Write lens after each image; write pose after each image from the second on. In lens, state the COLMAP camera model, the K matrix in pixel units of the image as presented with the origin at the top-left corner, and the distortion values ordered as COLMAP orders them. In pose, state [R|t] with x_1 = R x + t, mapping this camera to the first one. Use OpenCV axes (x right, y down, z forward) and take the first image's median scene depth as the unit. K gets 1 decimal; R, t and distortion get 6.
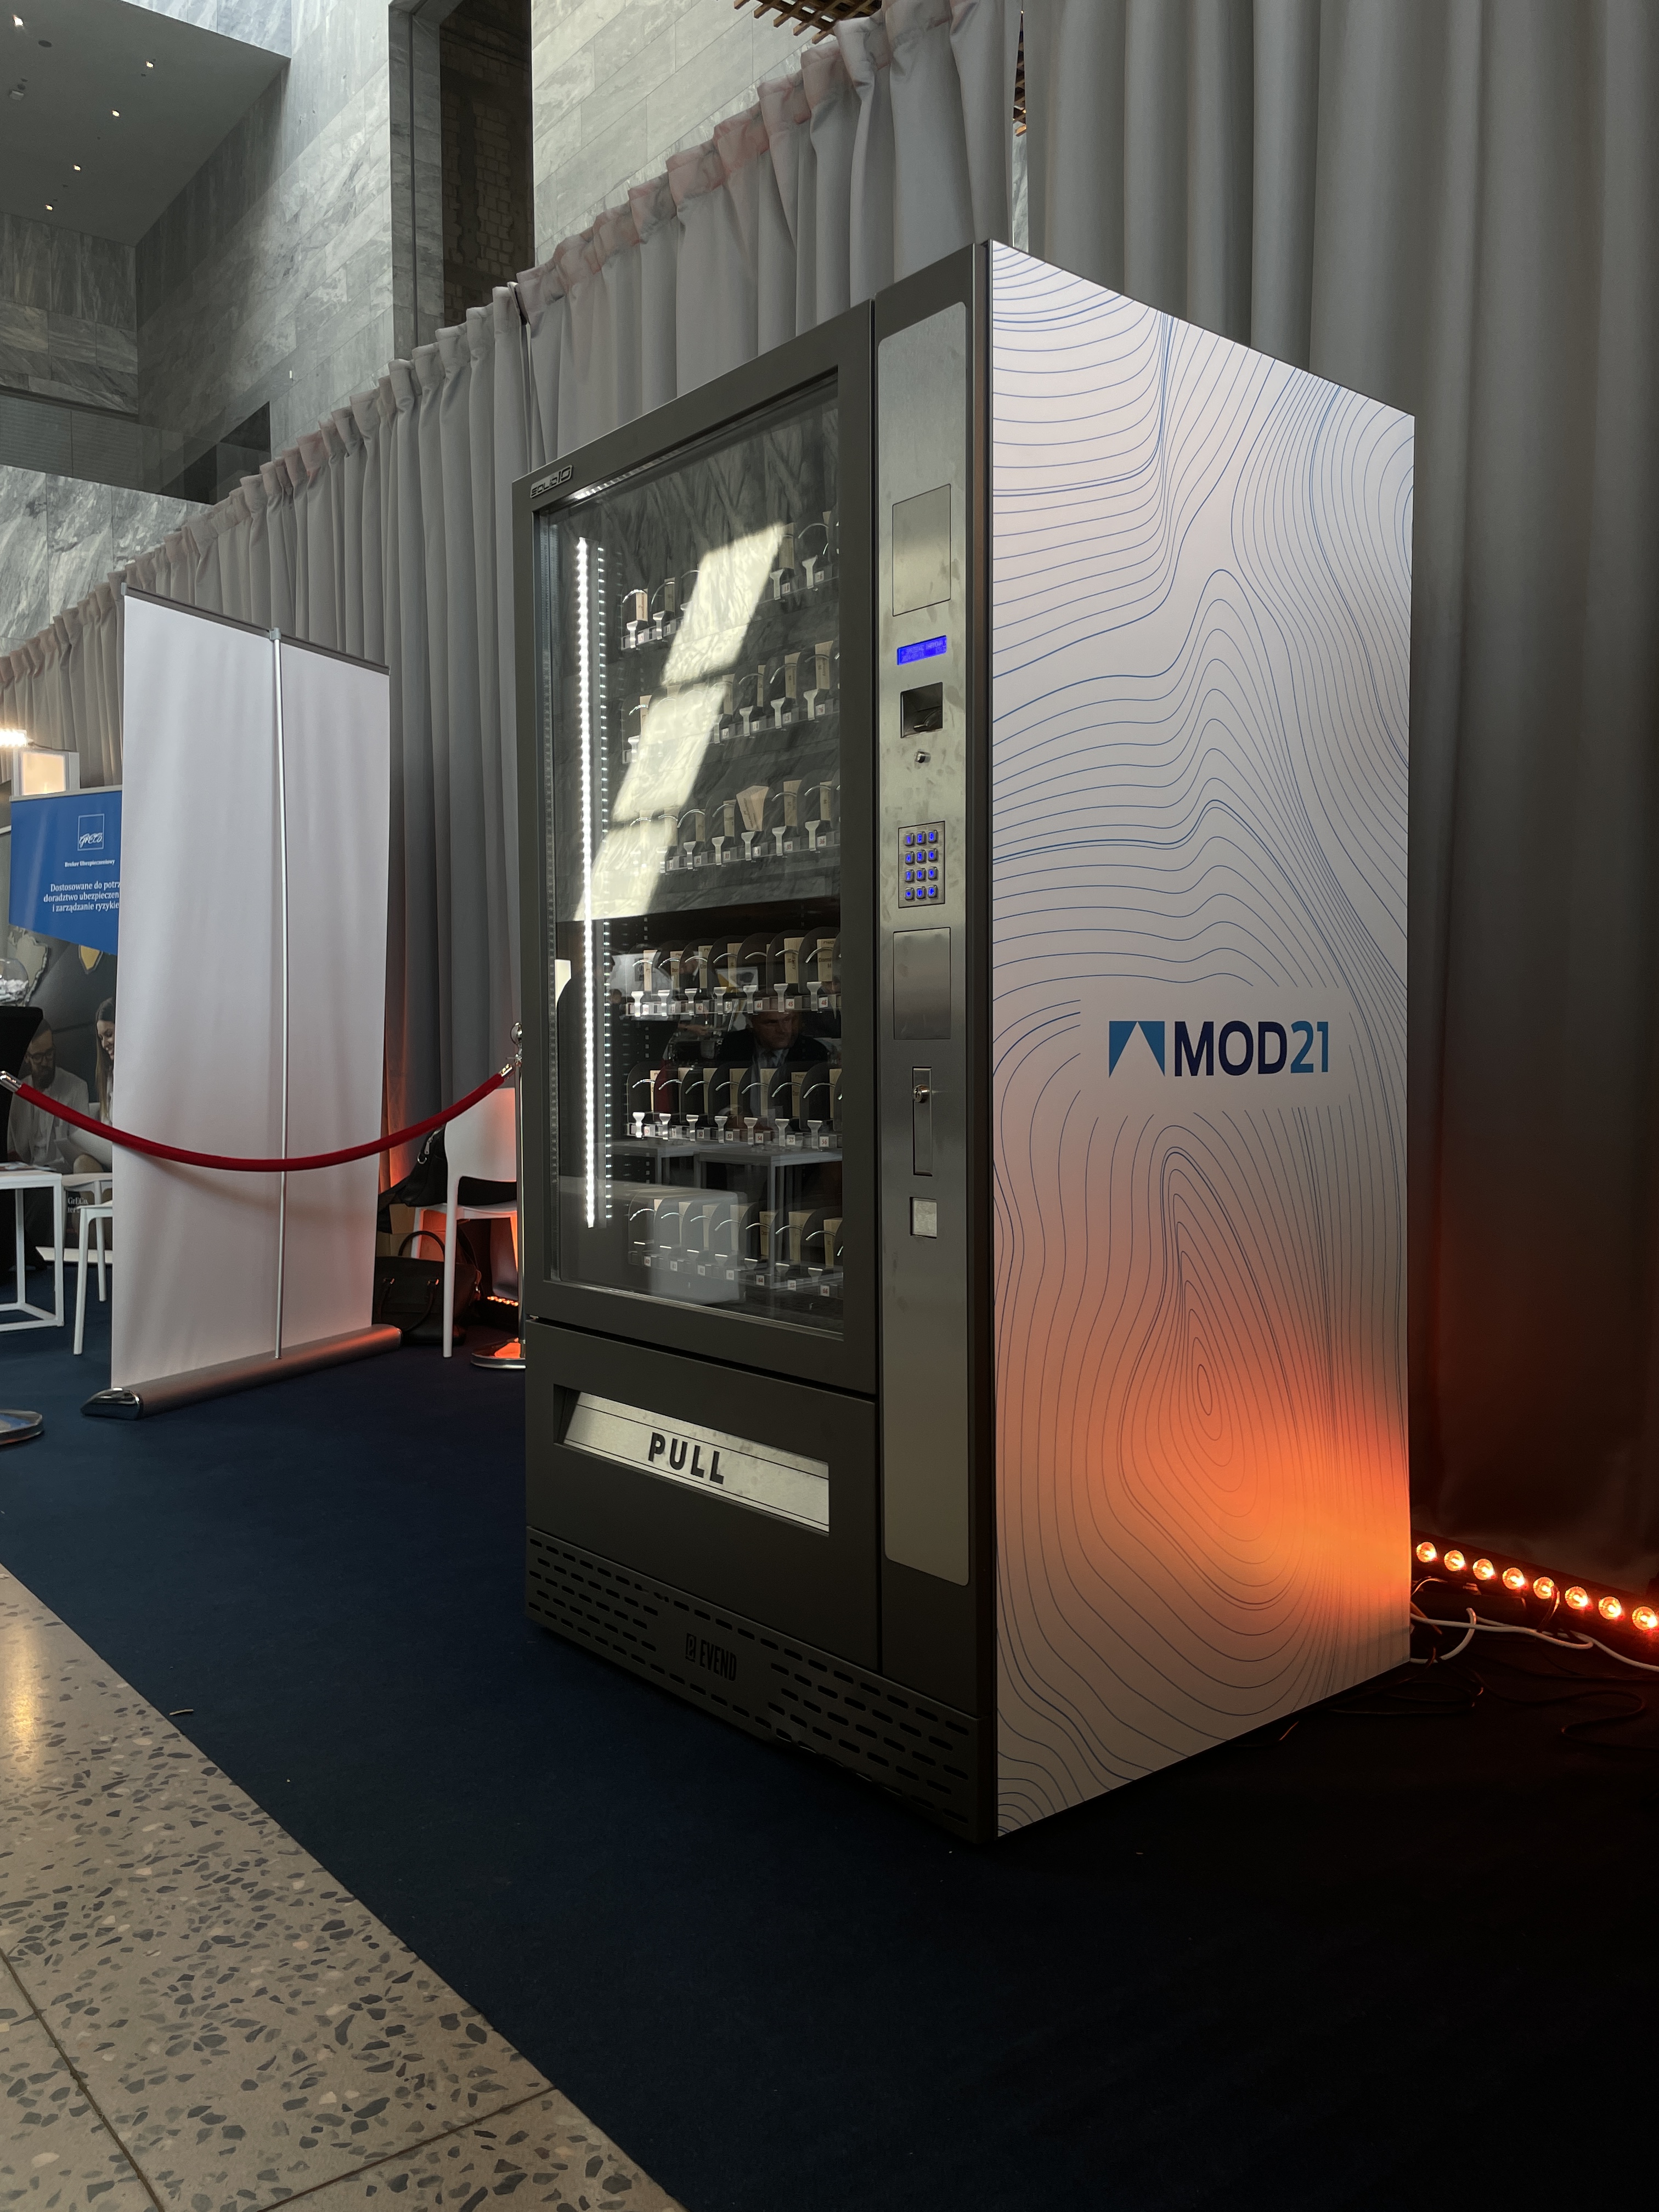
lens RADIAL K [[1650.5, 0, 829.5], [0, 1650.5, 1106.0], [0, 0, 1]] dist [0.080435, -0.117420]
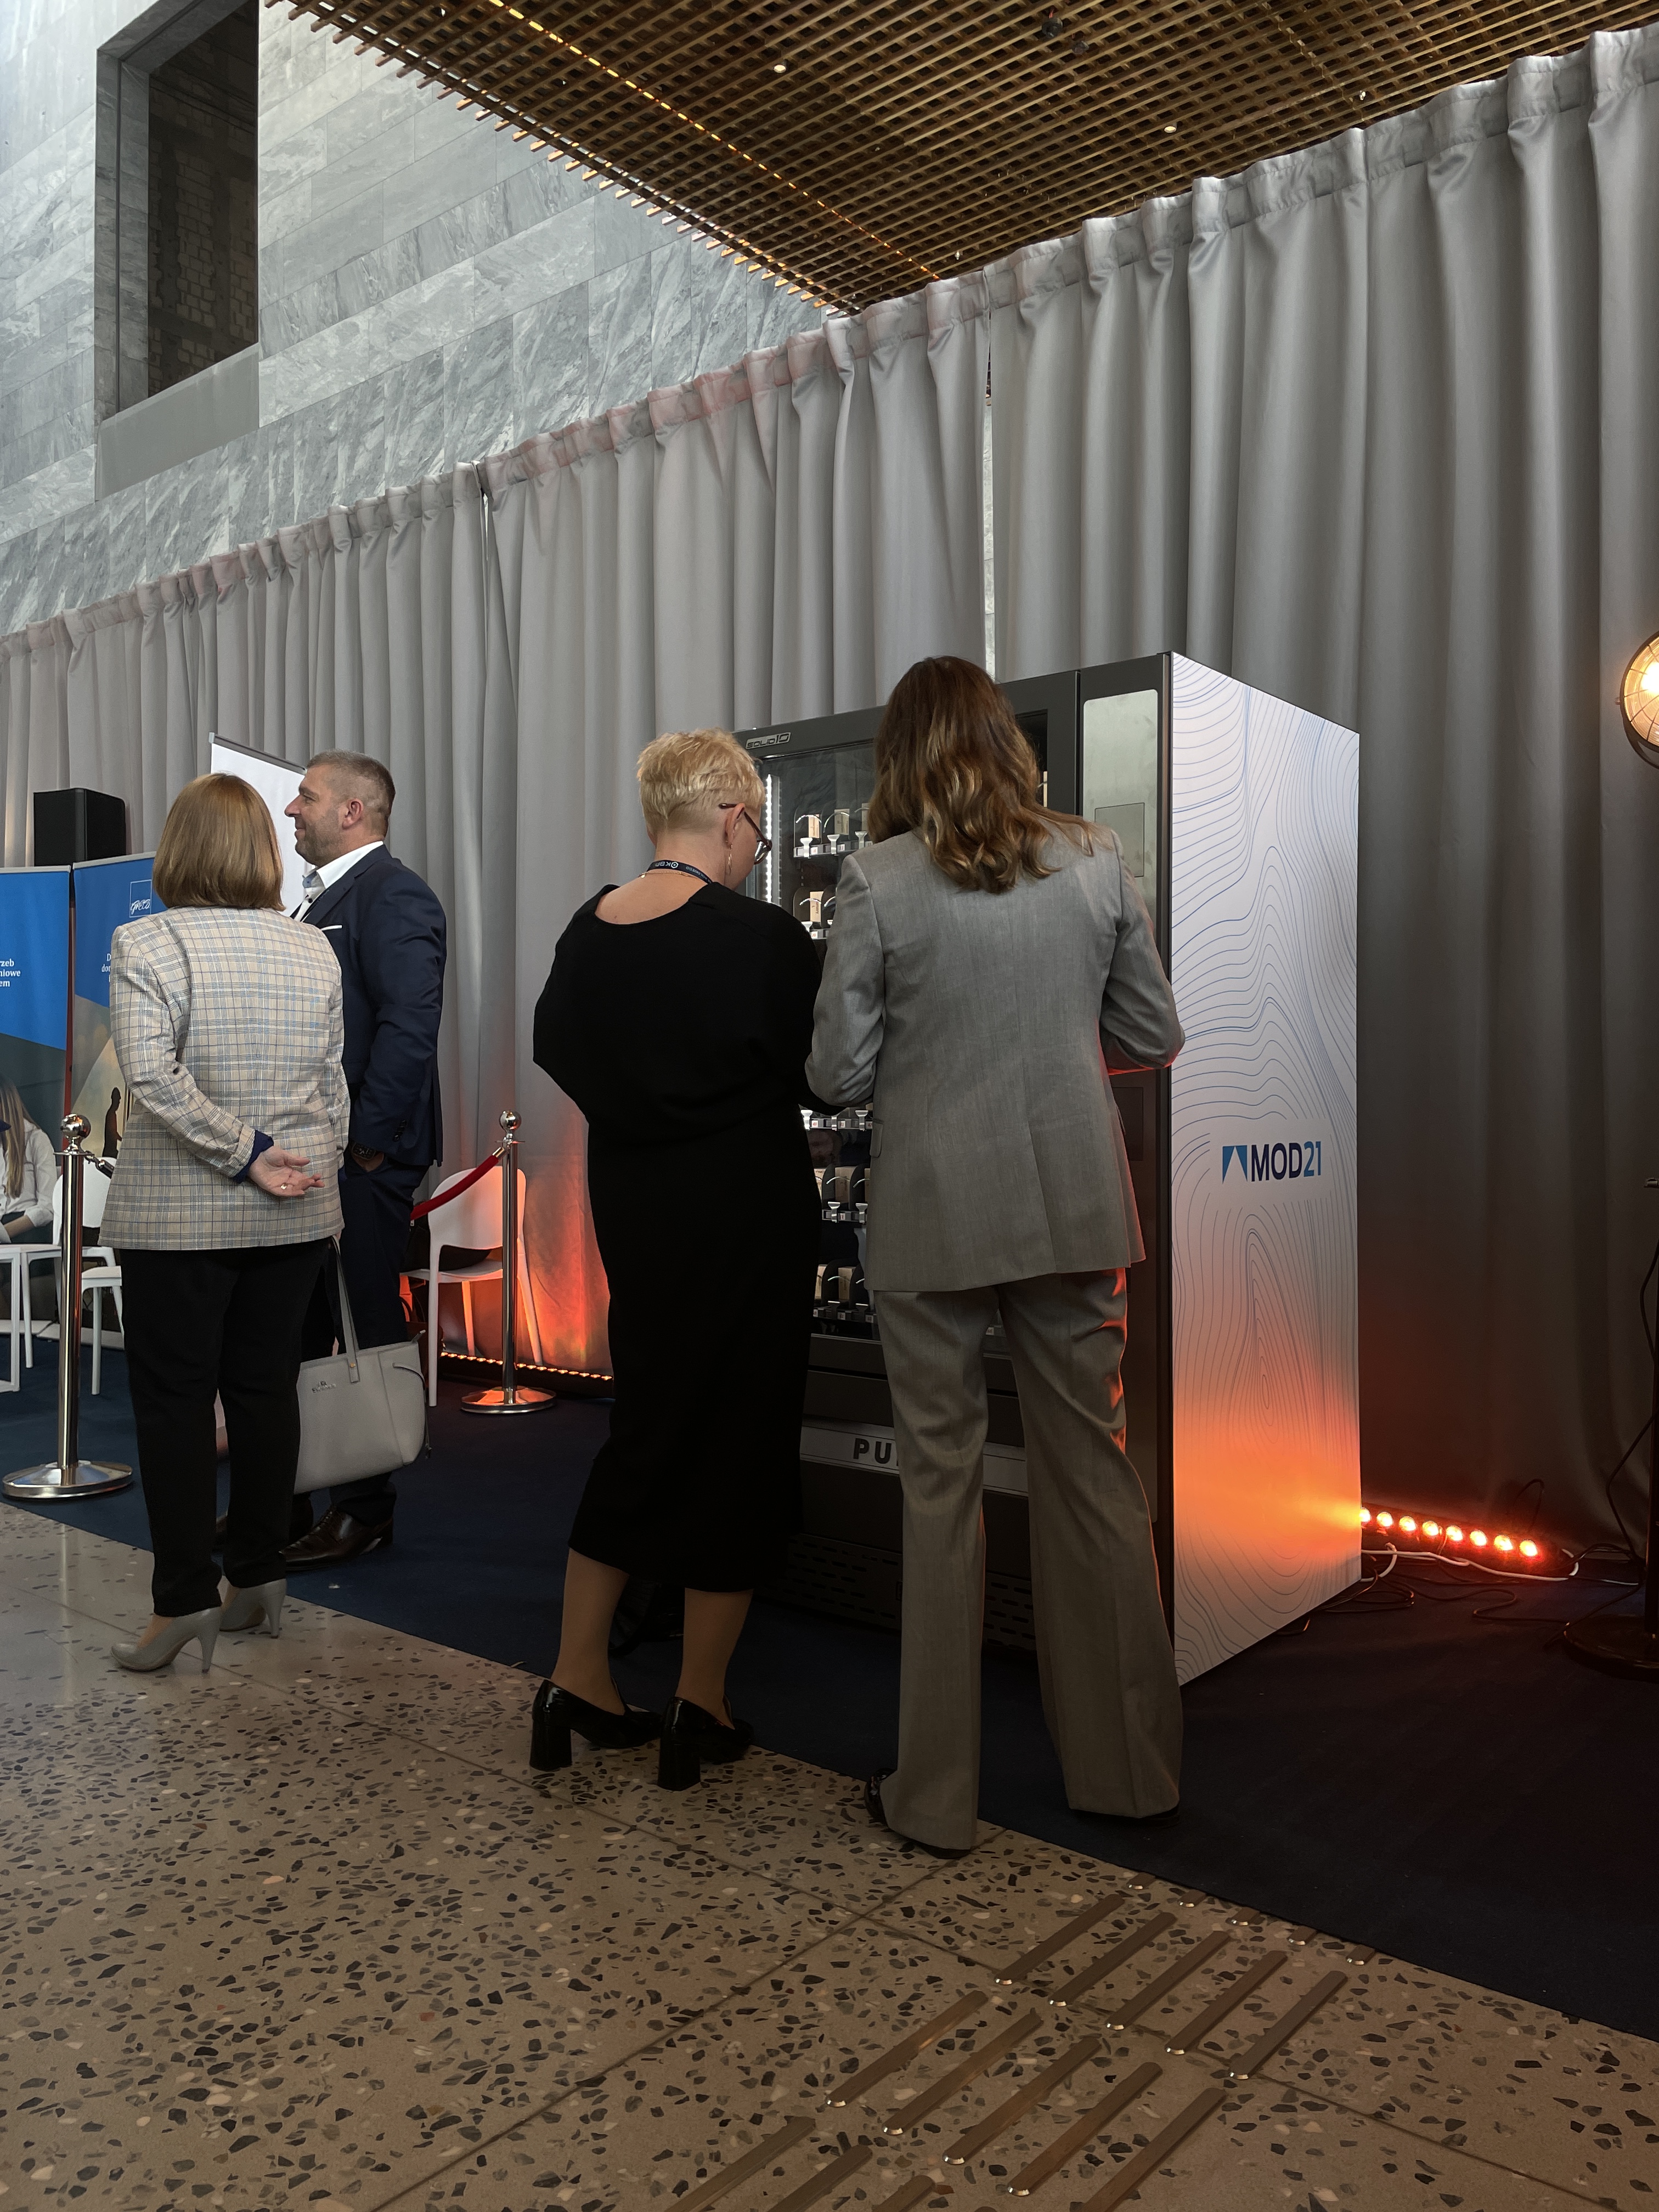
lens RADIAL K [[1650.5, 0, 829.5], [0, 1650.5, 1106.0], [0, 0, 1]] dist [0.080435, -0.117420]
pose [[0.978727, 0.006736, 0.205056, -0.205015], [-0.000102, 0.999477, -0.032347, -0.016286], [-0.205166, 0.031638, 0.978216, -0.169843]]
